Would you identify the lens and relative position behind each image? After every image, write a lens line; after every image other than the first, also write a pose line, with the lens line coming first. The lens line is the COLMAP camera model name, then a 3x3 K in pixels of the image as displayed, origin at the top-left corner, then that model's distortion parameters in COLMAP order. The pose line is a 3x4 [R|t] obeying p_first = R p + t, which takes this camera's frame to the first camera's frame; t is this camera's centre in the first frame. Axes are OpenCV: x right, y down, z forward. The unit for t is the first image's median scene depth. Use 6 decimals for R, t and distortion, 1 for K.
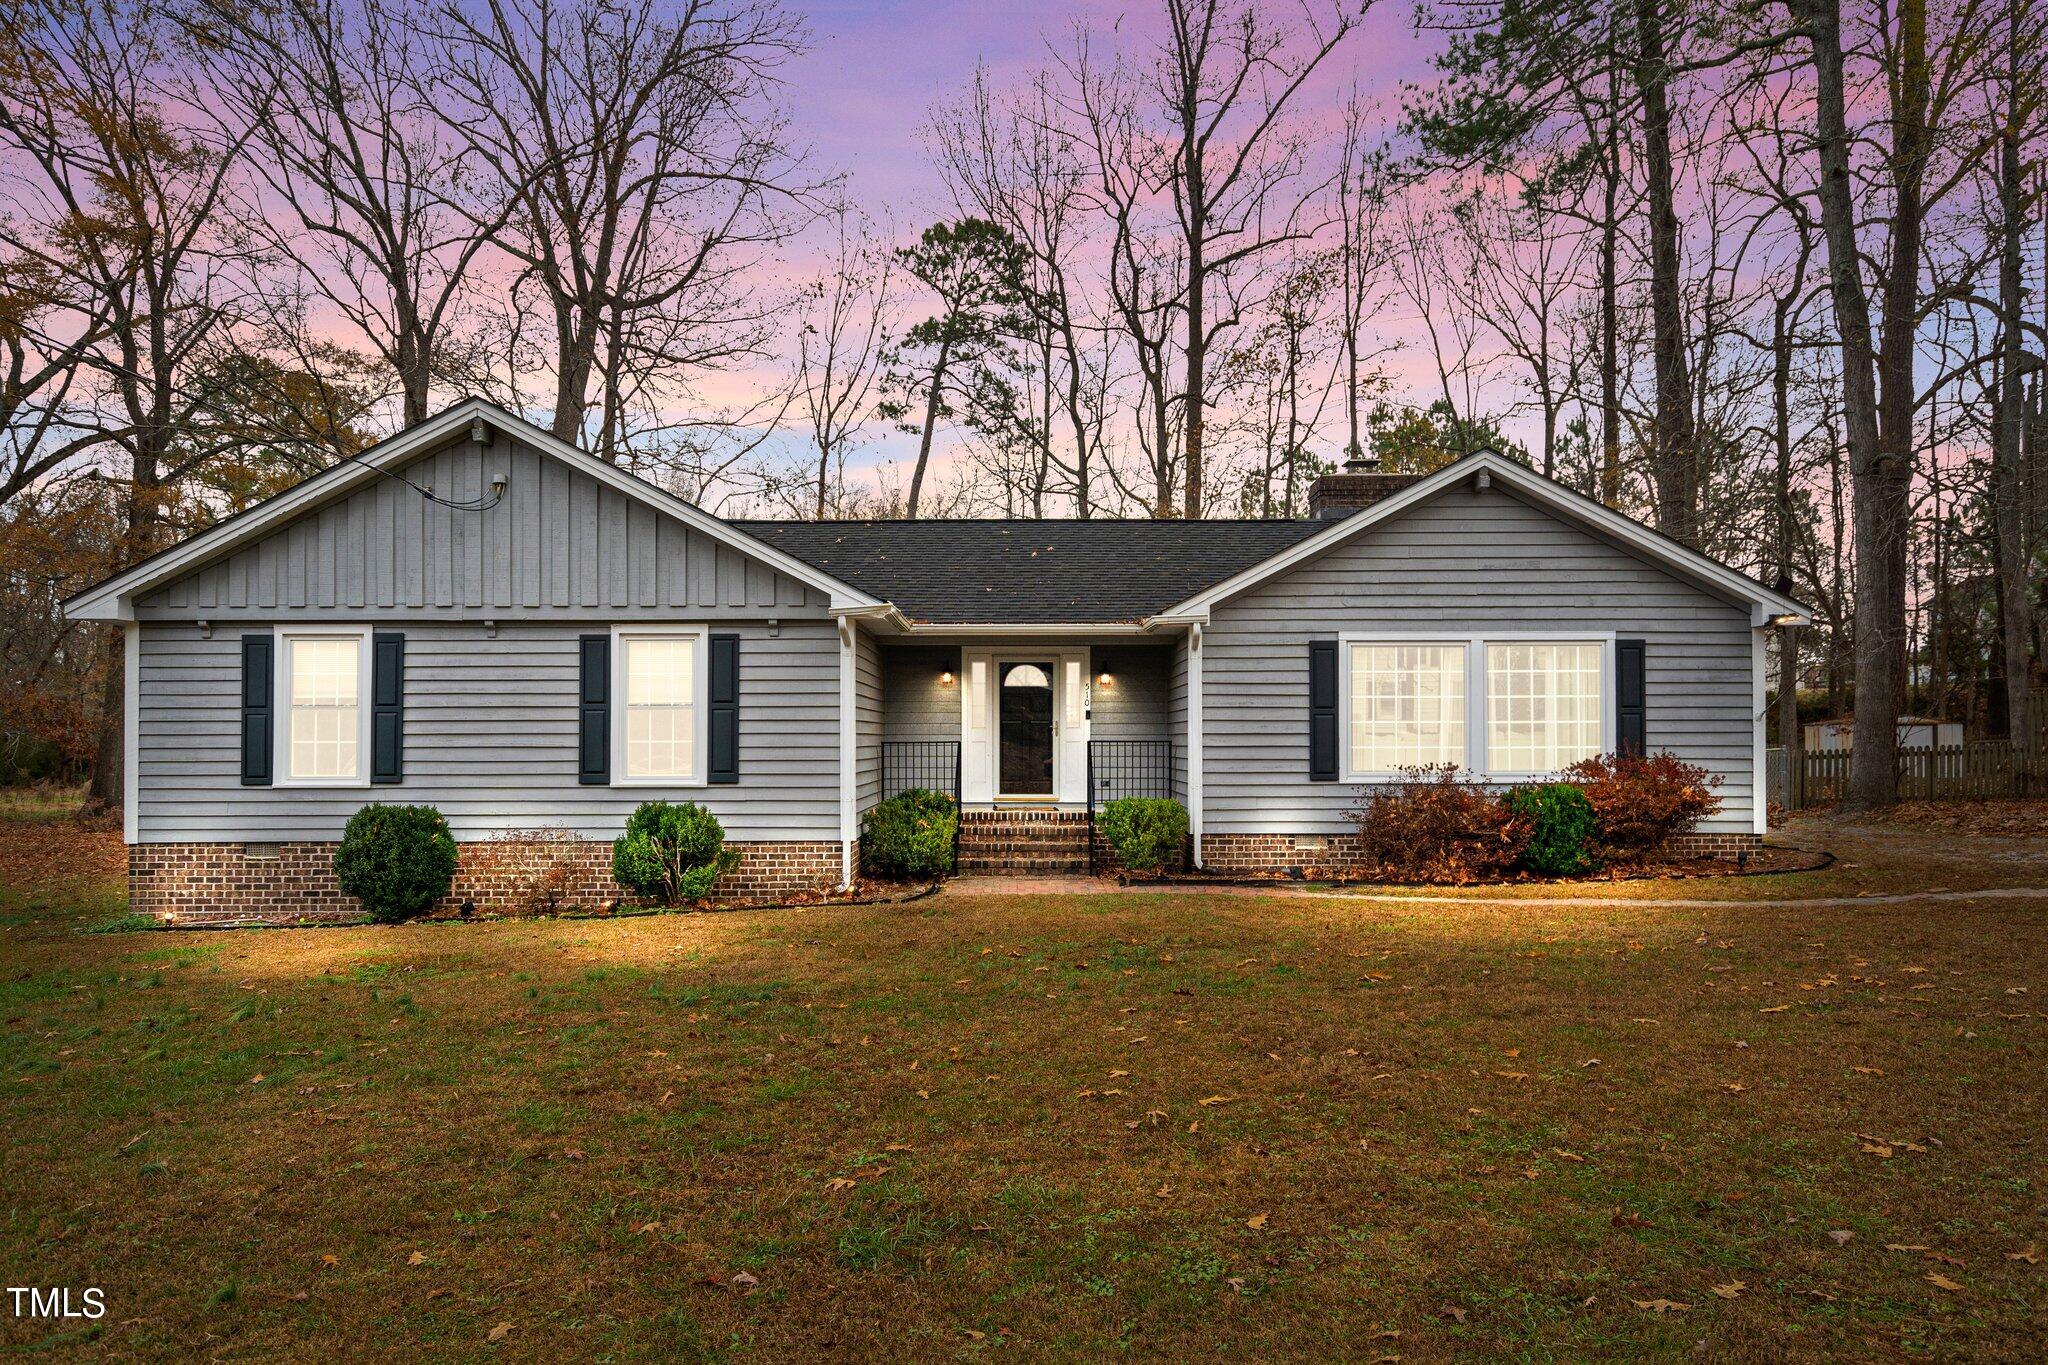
lens RADIAL K [[1382.9, 0, 1031.4], [0, 1382.9, 729.8], [0, 0, 1]] dist [-0.002175, 0.002607]
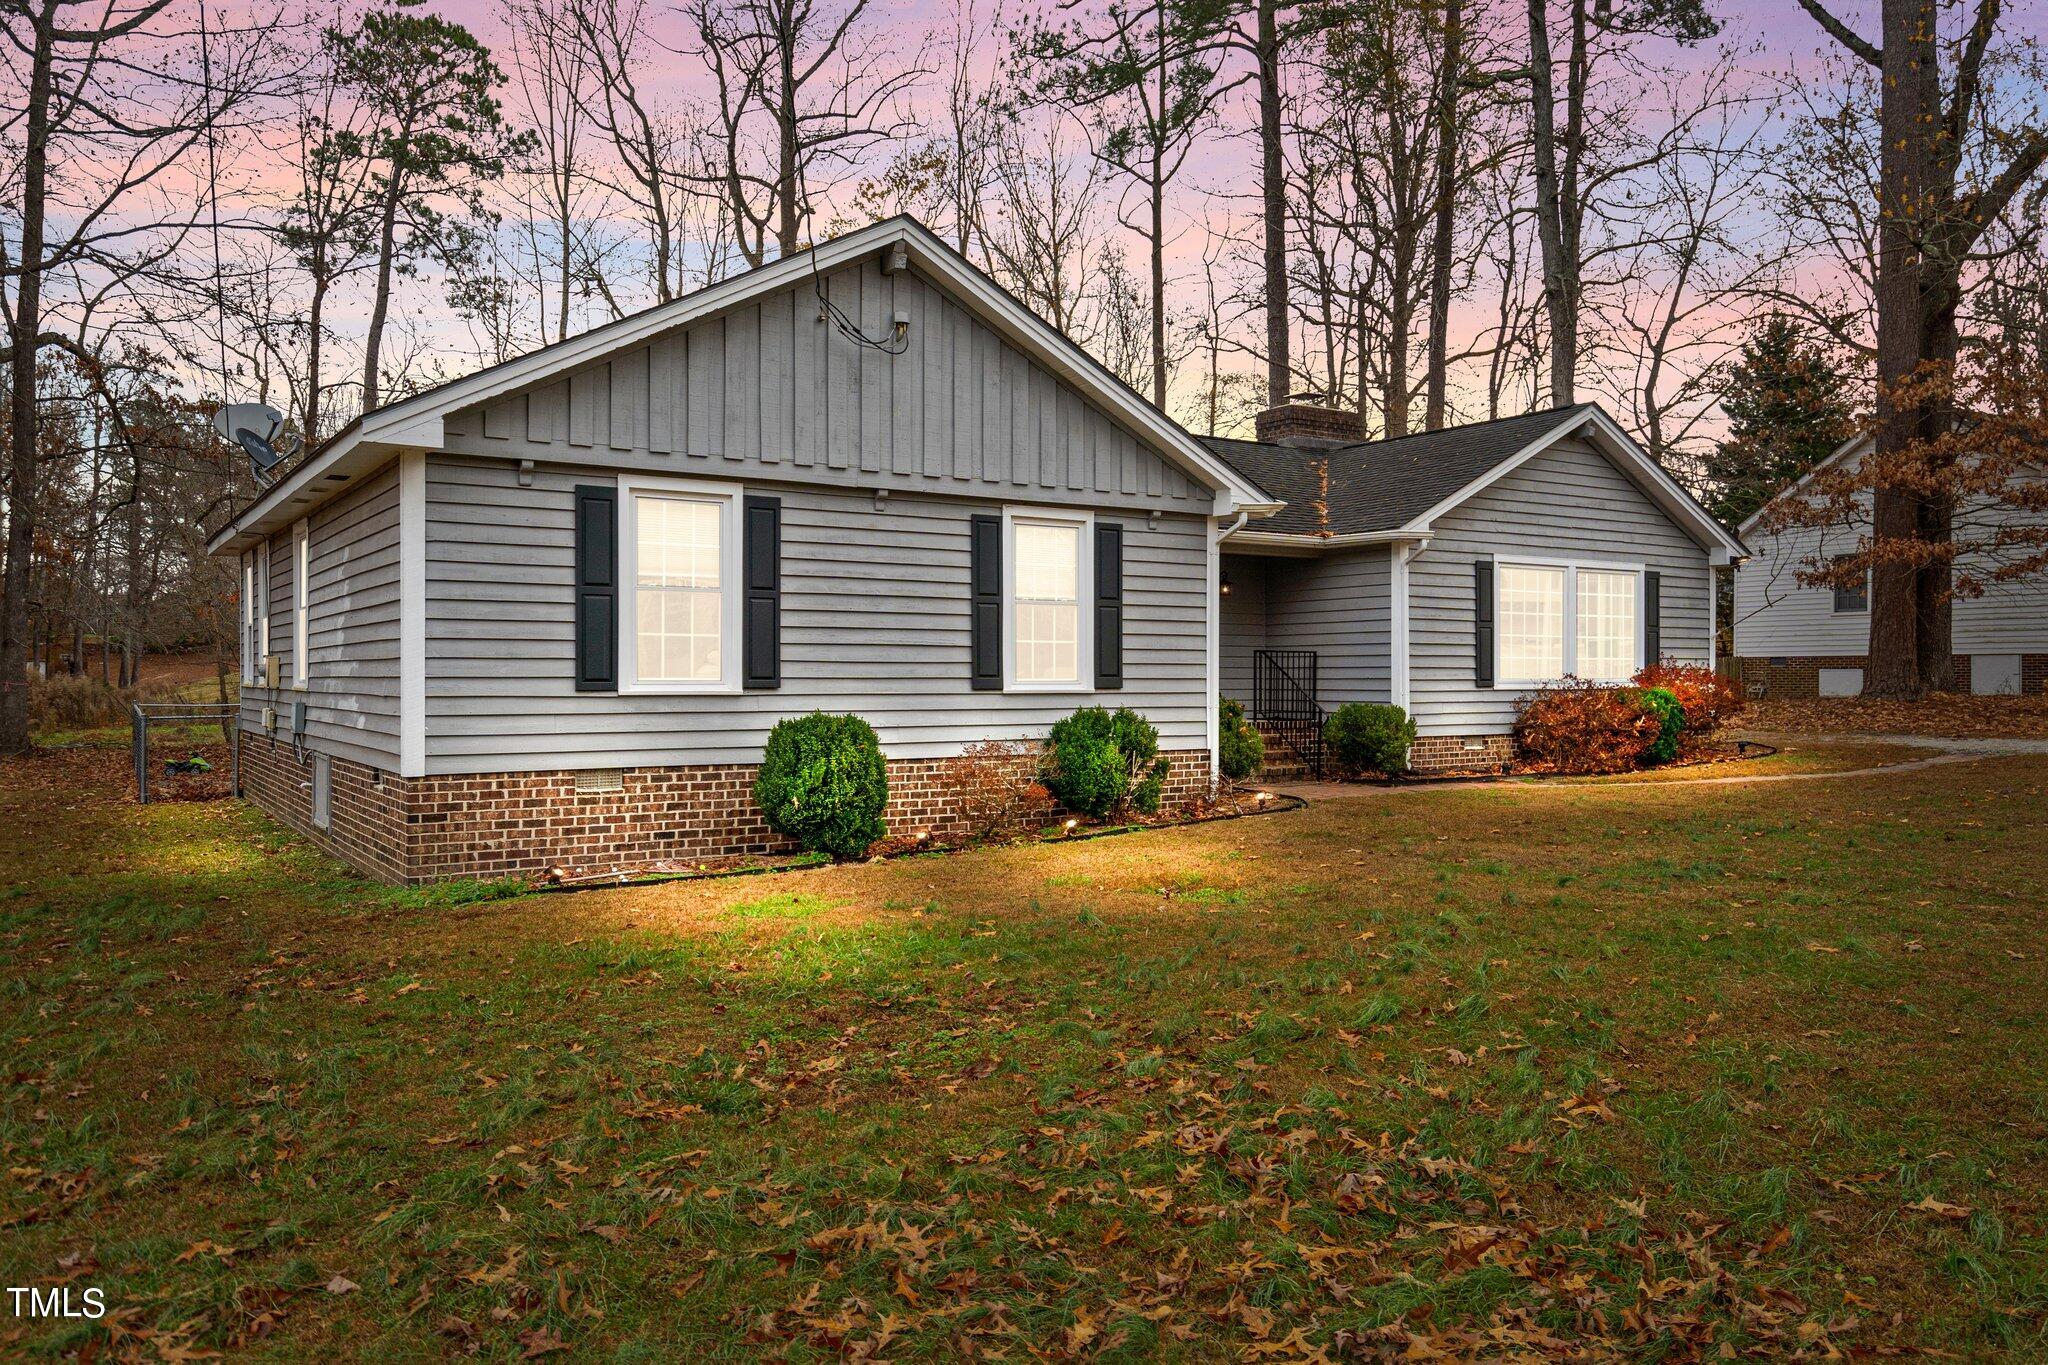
lens RADIAL K [[1477.3, 0, 1024.0], [0, 1477.3, 682.5], [0, 0, 1]] dist [0.010272, 0.001900]
pose [[0.840540, 0.001769, 0.541747, -0.791638], [-0.012239, 0.999801, 0.015725, 0.020126], [-0.541611, -0.019848, 0.840395, 0.216994]]
